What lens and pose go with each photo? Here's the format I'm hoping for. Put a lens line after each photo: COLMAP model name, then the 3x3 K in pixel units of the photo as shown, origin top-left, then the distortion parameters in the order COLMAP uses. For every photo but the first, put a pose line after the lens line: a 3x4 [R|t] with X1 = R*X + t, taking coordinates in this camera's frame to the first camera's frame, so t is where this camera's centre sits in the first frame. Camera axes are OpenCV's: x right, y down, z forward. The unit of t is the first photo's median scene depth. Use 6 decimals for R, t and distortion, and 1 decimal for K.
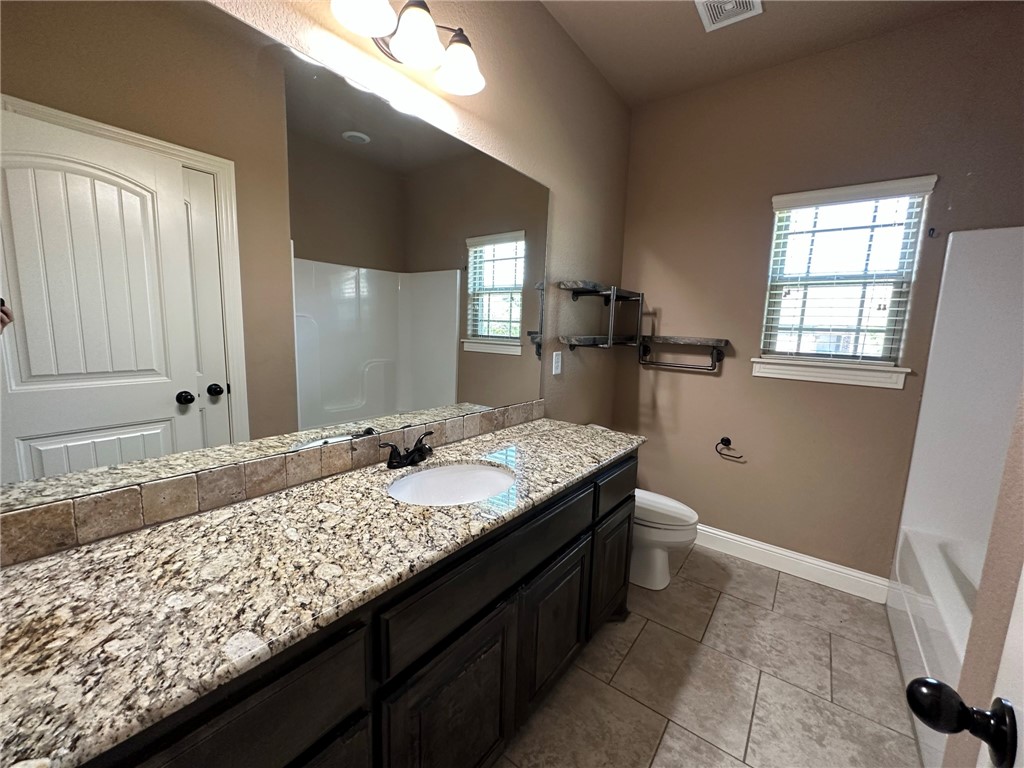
lens RADIAL K [[409.4, 0, 511.9], [0, 409.4, 374.4], [0, 0, 1]] dist [-0.003049, 0.000436]
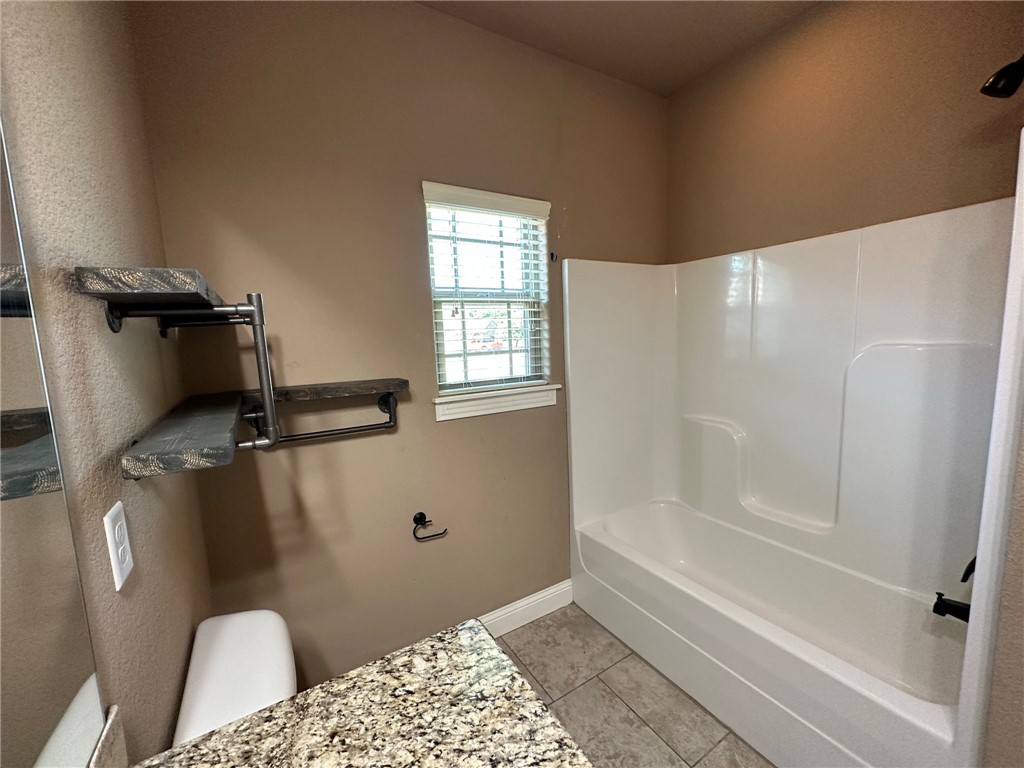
lens RADIAL K [[409.4, 0, 509.3], [0, 409.4, 384.5], [0, 0, 1]] dist [-0.003049, 0.000436]
pose [[0.370575, -0.157158, 0.915410, -0.036155], [0.161297, 0.981495, 0.103207, -0.123719], [-0.914690, 0.109407, 0.389066, 0.604061]]
